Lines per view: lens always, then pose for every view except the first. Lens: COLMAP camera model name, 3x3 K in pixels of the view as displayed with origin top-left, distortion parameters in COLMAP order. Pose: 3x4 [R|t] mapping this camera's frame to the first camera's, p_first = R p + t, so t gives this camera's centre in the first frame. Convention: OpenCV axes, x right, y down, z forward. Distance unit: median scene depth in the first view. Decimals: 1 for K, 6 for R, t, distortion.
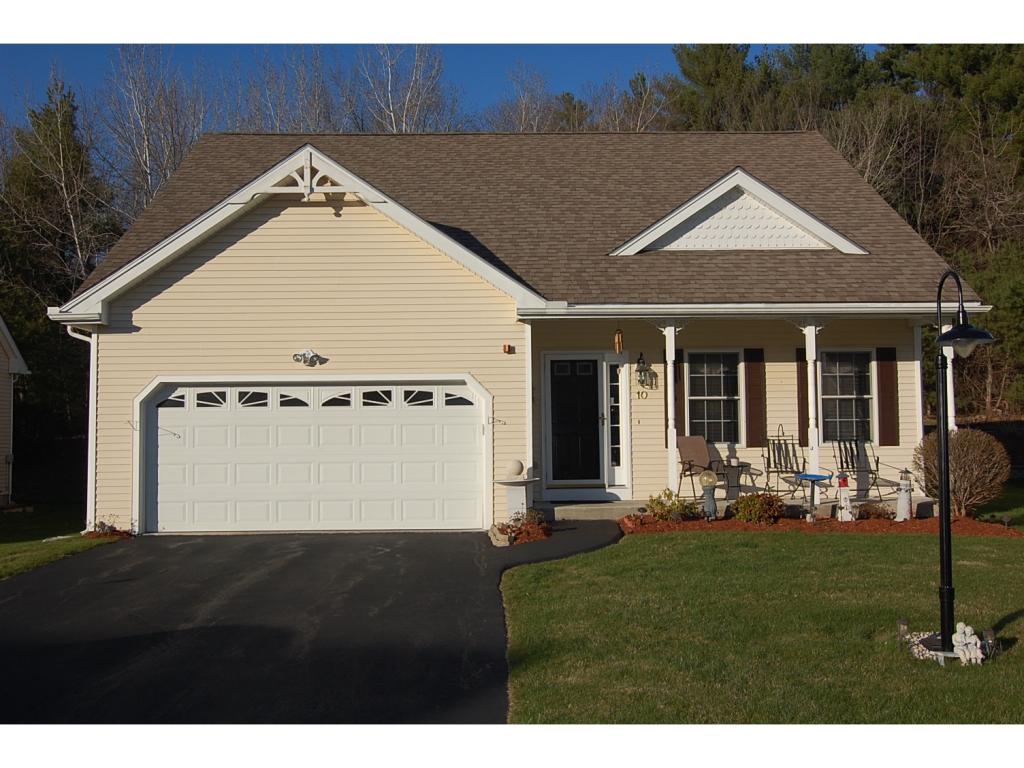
lens RADIAL K [[1051.1, 0, 512.6], [0, 1051.1, 389.7], [0, 0, 1]] dist [-0.018505, 0.000000]
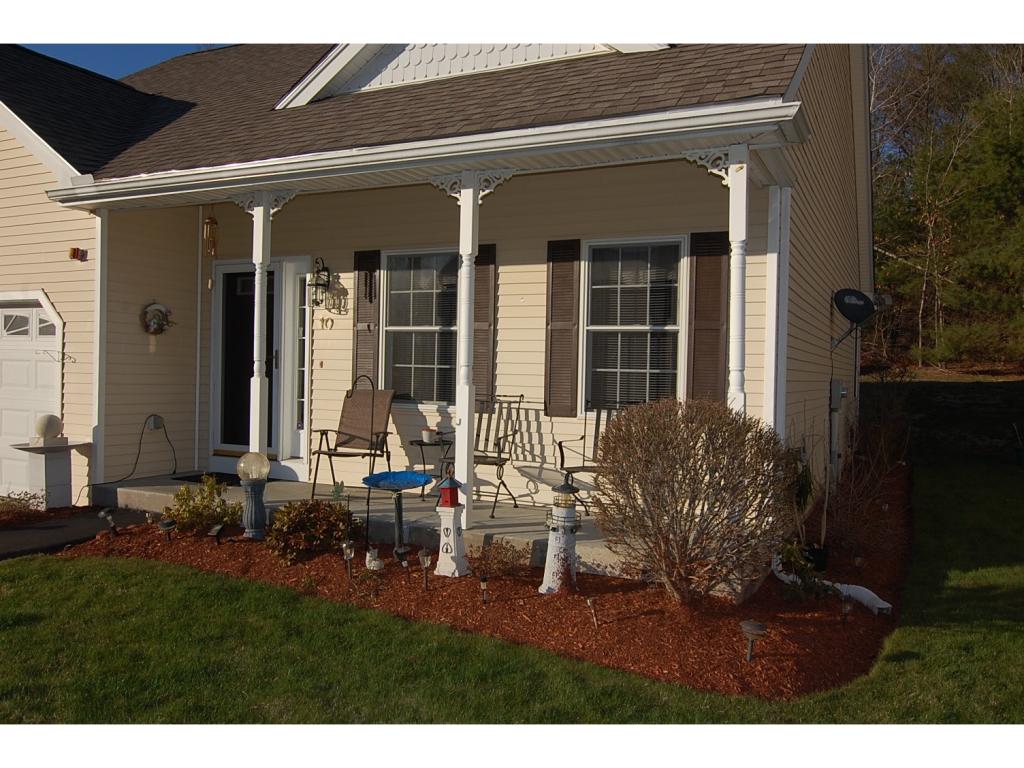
lens RADIAL K [[829.8, 0, 520.0], [0, 829.8, 386.8], [0, 0, 1]] dist [-0.018283, 0.008284]
pose [[0.885499, 0.039007, -0.463001, 0.502680], [-0.007188, 0.997501, 0.070290, 0.008022], [0.464586, -0.058913, 0.883566, 0.644146]]
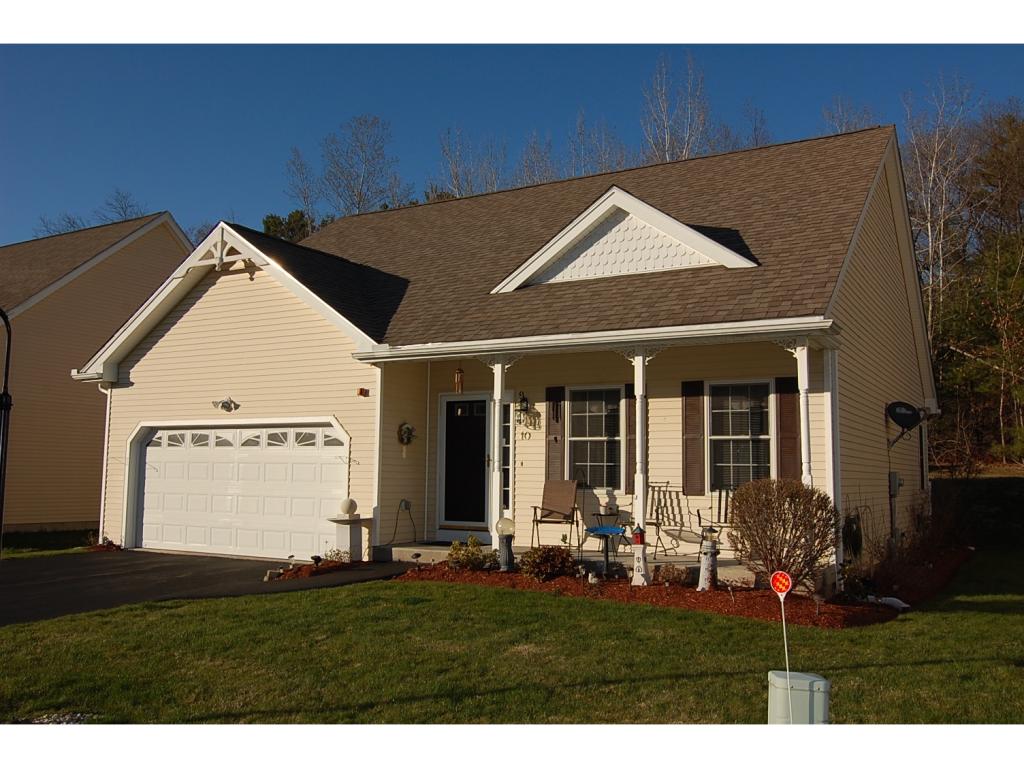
lens RADIAL K [[935.2, 0, 507.9], [0, 935.2, 383.3], [0, 0, 1]] dist [-0.017259, 0.000000]
pose [[0.849212, -0.031024, -0.527141, 0.601304], [0.006686, 0.998824, -0.048014, -0.001934], [0.528010, 0.037249, 0.848421, 0.286511]]
